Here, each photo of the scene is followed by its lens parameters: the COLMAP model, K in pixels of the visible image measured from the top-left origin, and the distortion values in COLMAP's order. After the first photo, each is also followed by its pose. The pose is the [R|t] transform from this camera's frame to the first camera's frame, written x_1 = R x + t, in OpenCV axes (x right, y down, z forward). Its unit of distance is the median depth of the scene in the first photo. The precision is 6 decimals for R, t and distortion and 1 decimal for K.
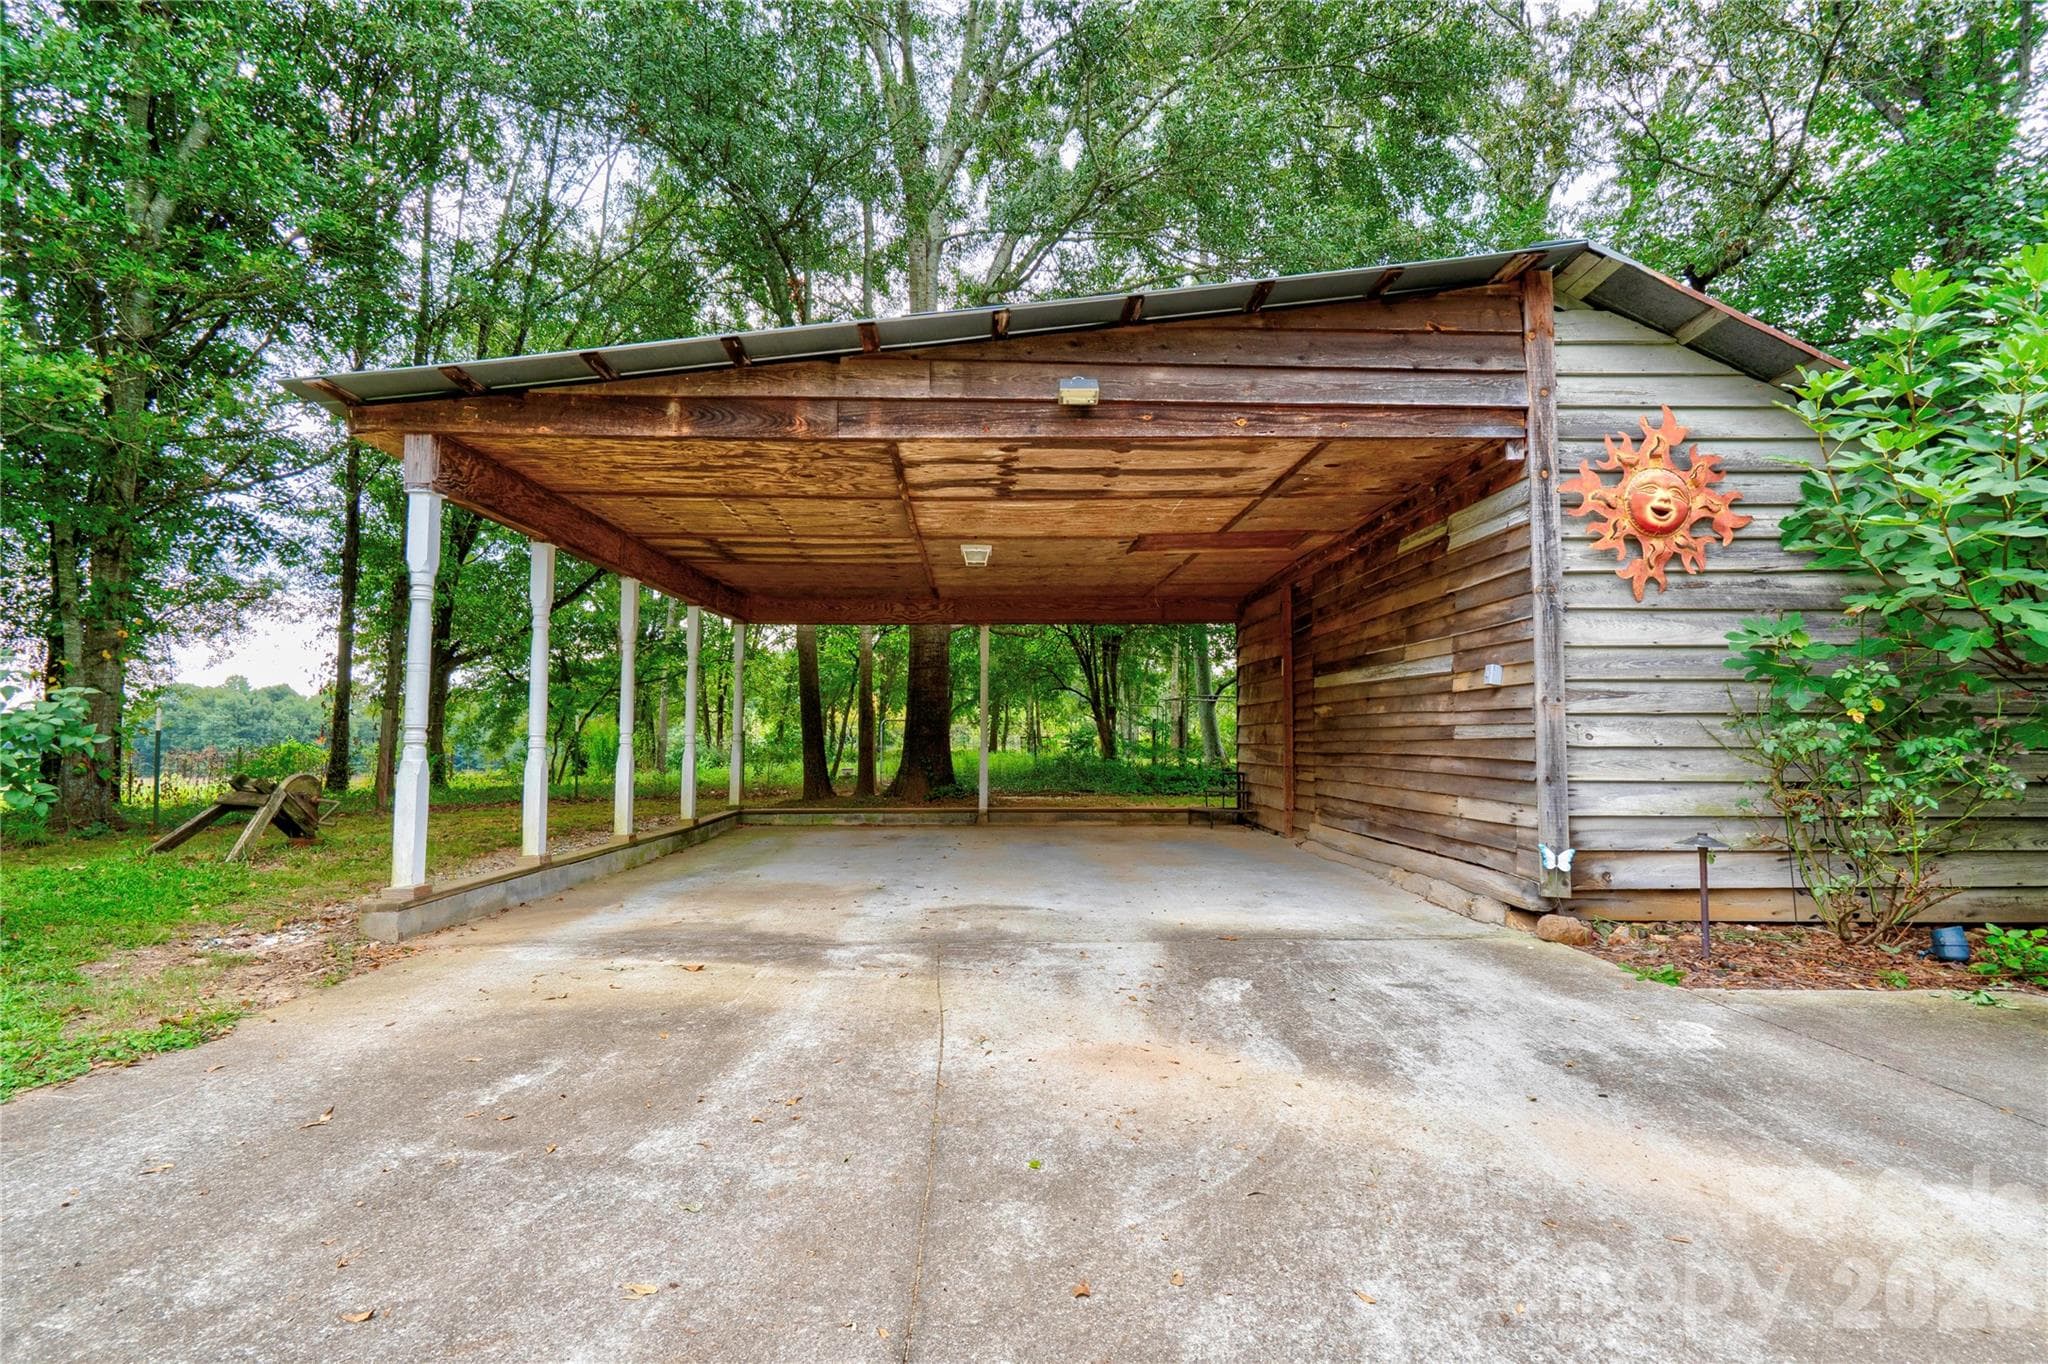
lens RADIAL K [[956.9, 0, 1008.4], [0, 956.9, 675.8], [0, 0, 1]] dist [-0.010124, 0.016038]
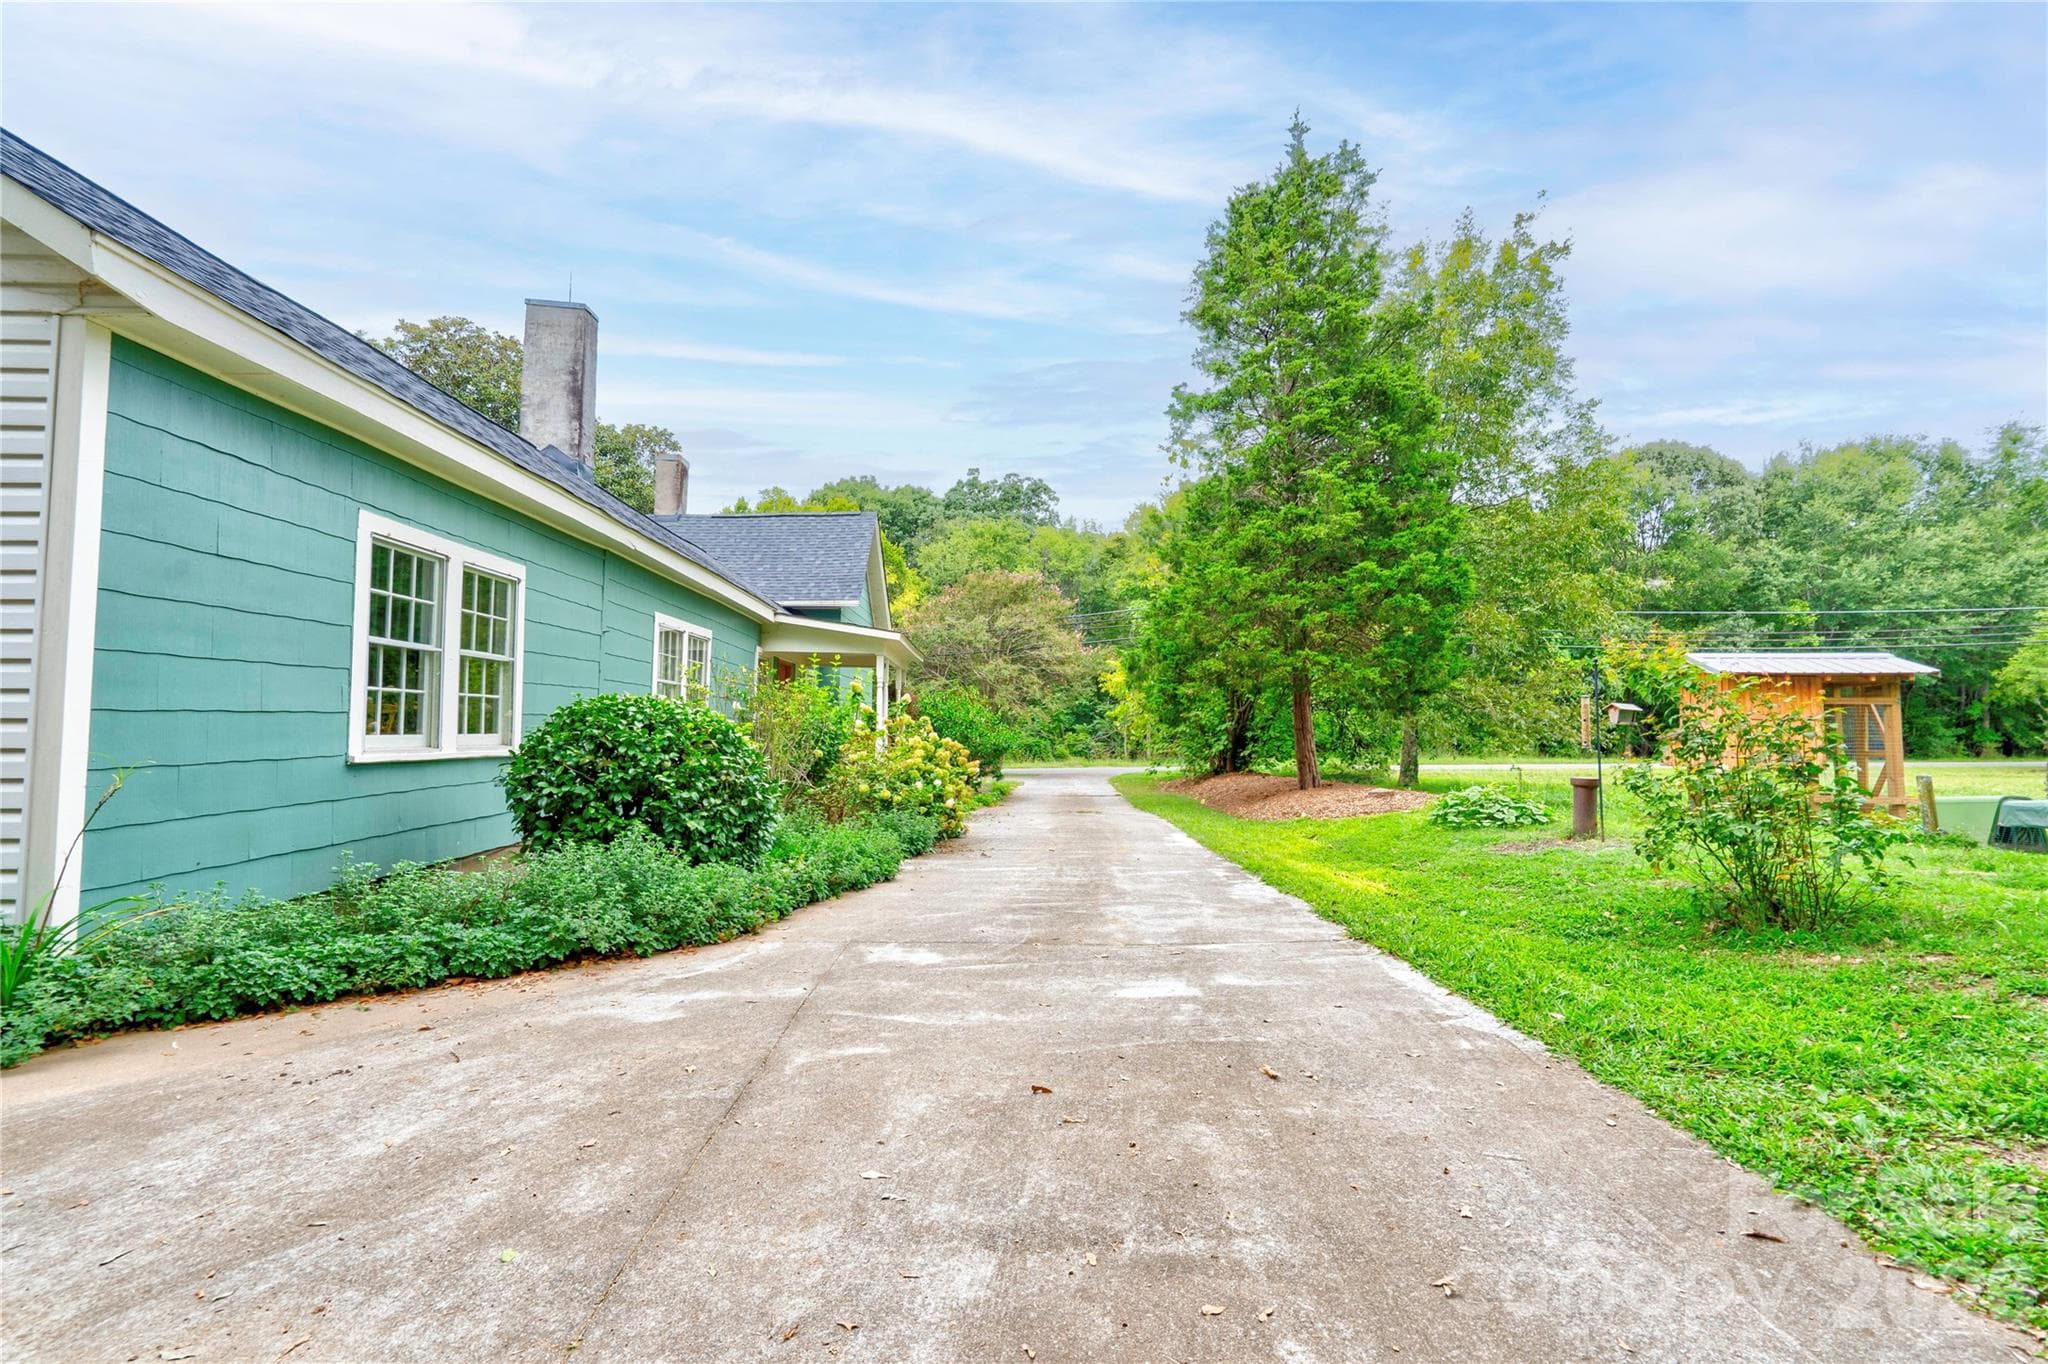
lens RADIAL K [[956.9, 0, 1008.4], [0, 956.9, 675.8], [0, 0, 1]] dist [-0.010124, 0.016038]
pose [[-0.999985, -0.003431, 0.004316, -0.429769], [-0.003935, 0.992449, -0.122598, 0.106714], [-0.003863, -0.122613, -0.992447, 1.962629]]
